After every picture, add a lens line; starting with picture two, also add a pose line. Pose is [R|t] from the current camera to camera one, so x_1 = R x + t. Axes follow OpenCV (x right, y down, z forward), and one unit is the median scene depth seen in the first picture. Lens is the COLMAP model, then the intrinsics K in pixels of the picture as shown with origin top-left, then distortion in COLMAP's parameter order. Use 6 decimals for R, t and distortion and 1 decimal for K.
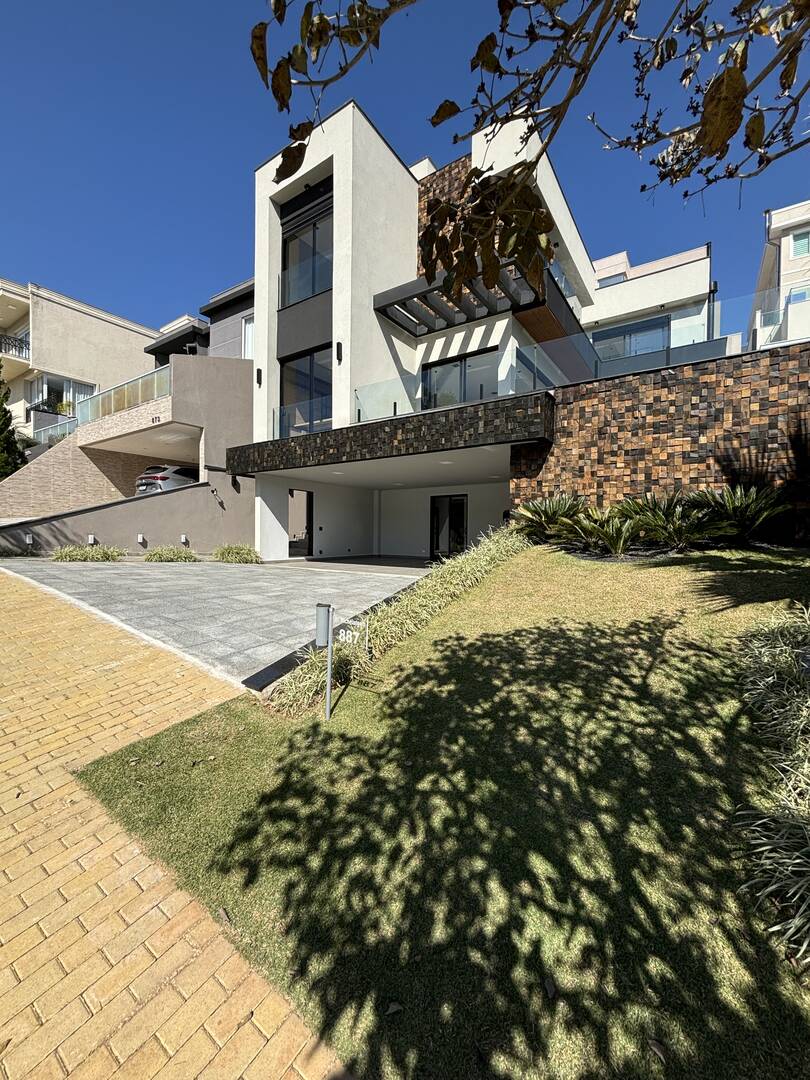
lens RADIAL K [[436.5, 0, 407.3], [0, 436.5, 539.0], [0, 0, 1]] dist [-0.000309, 0.000365]
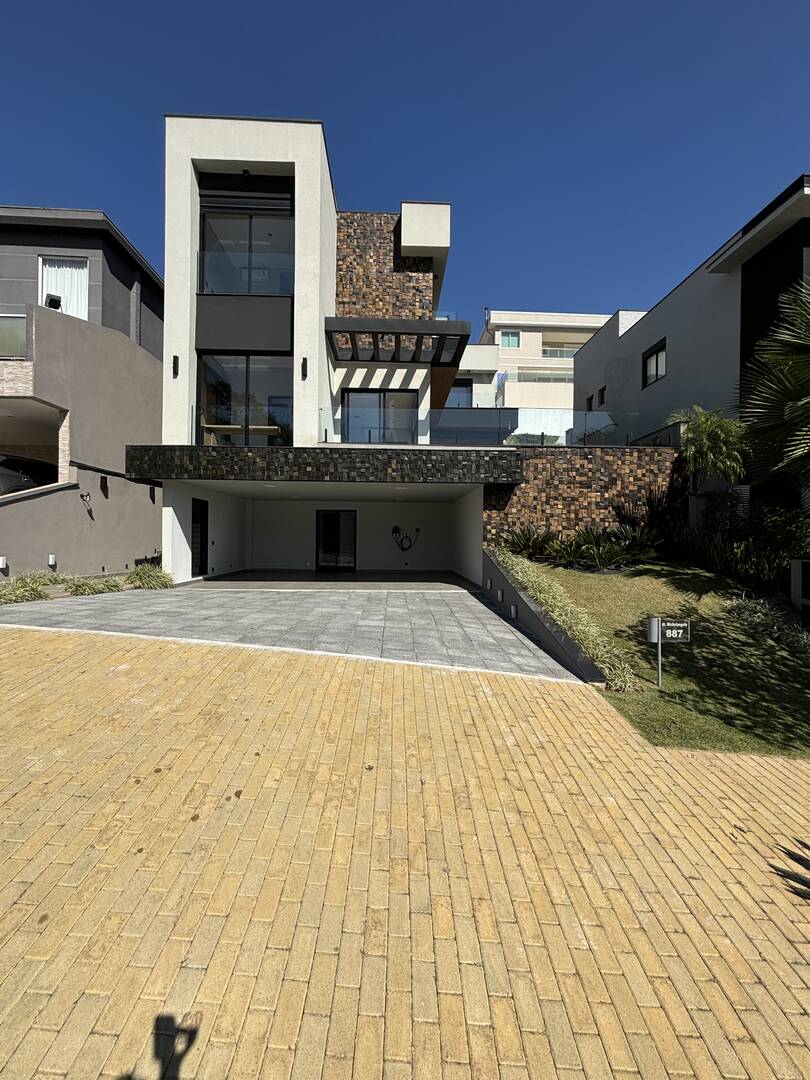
lens RADIAL K [[434.9, 0, 409.0], [0, 434.9, 539.4], [0, 0, 1]] dist [0.007122, 0.000019]
pose [[0.811366, -0.001743, 0.584535, -0.788736], [0.004734, 0.999982, -0.003589, -0.054034], [-0.584519, 0.005679, 0.811360, 0.098433]]
